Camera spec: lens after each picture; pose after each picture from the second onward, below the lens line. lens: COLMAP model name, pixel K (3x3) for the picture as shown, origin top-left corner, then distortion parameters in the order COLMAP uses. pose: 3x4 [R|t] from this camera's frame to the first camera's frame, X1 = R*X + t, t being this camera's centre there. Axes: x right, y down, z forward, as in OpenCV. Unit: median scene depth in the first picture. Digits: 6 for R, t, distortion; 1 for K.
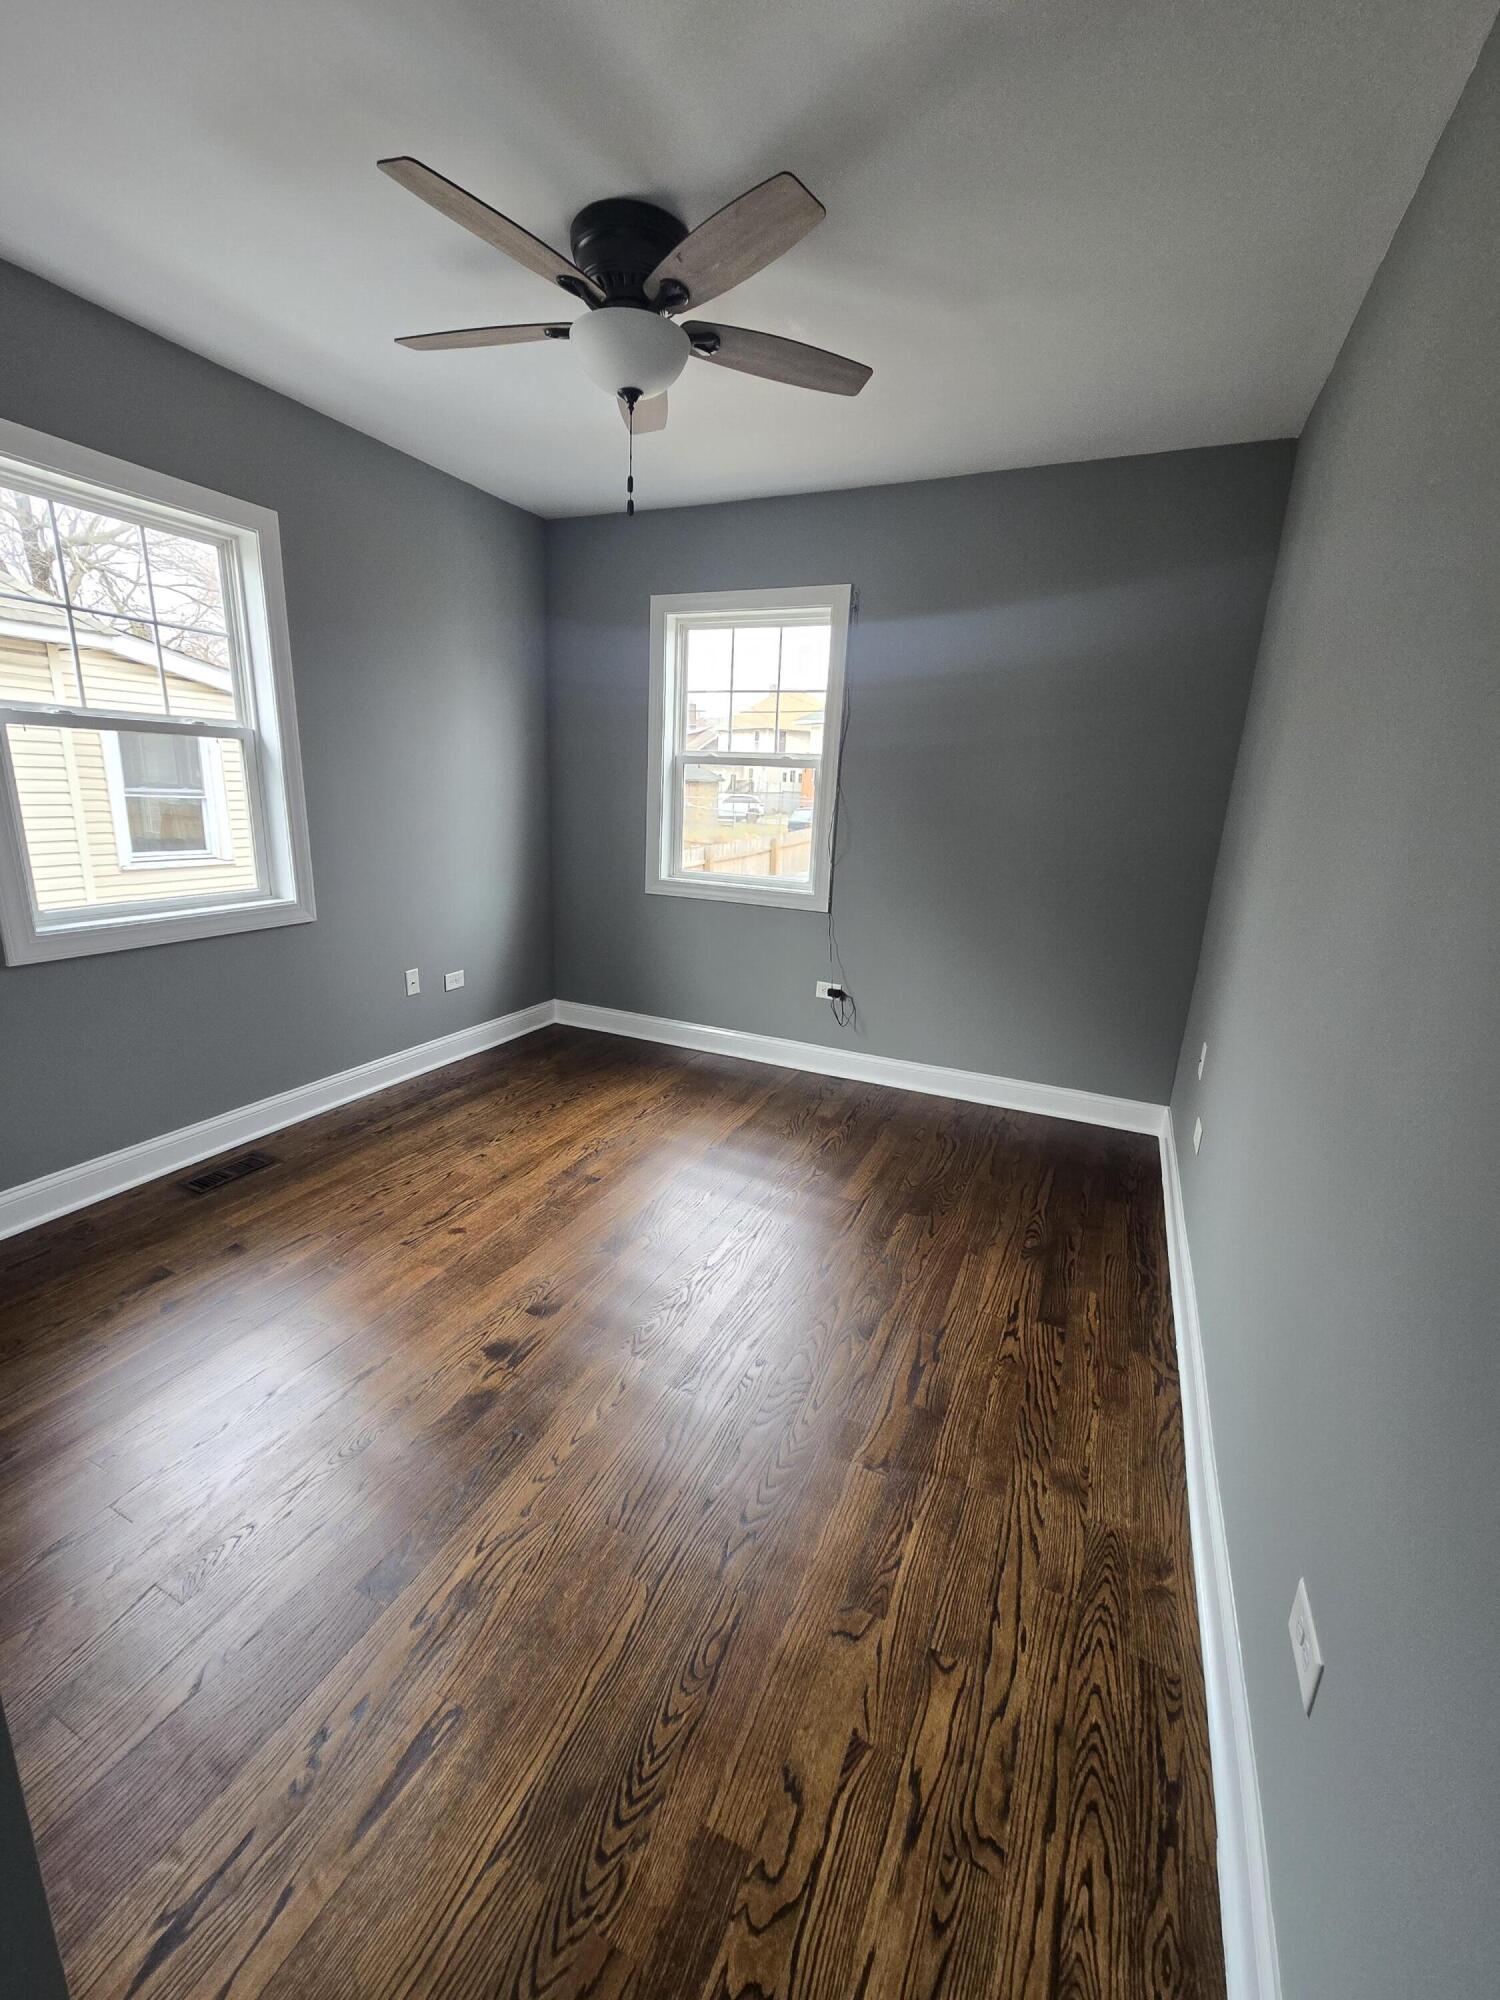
lens RADIAL K [[818.6, 0, 737.6], [0, 818.6, 999.1], [0, 0, 1]] dist [0.013508, 0.000739]
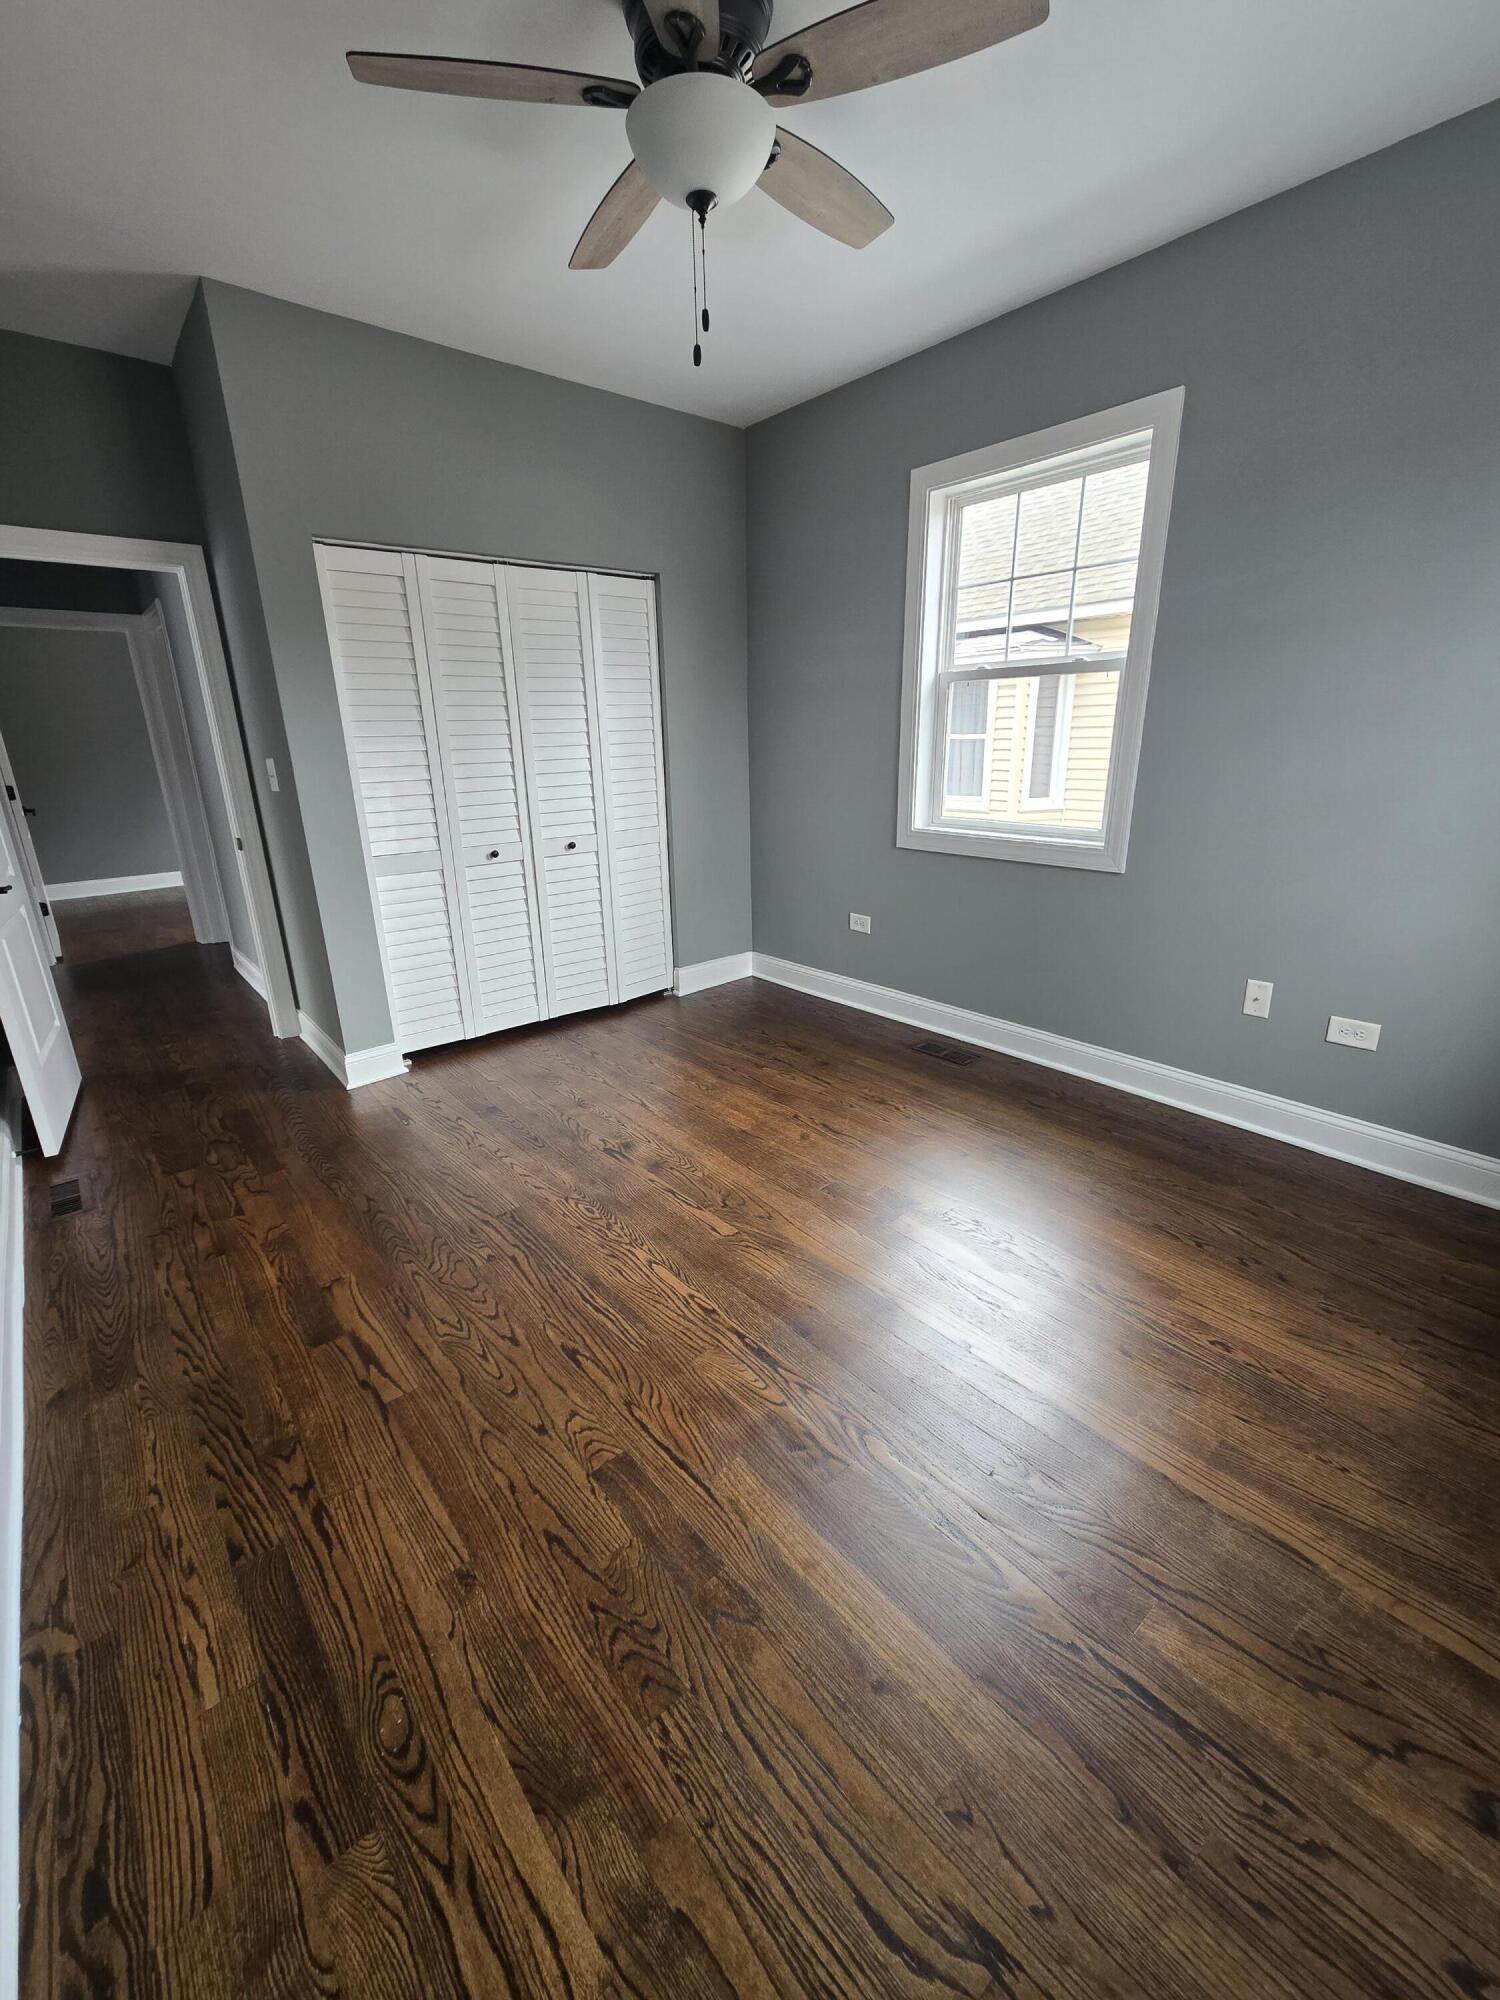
lens RADIAL K [[818.6, 0, 737.6], [0, 818.6, 999.1], [0, 0, 1]] dist [0.013508, 0.000739]
pose [[-0.425734, 0.256351, -0.867776, 0.628690], [-0.227332, 0.897966, 0.376799, -0.286449], [0.875826, 0.357689, -0.324018, 1.299043]]
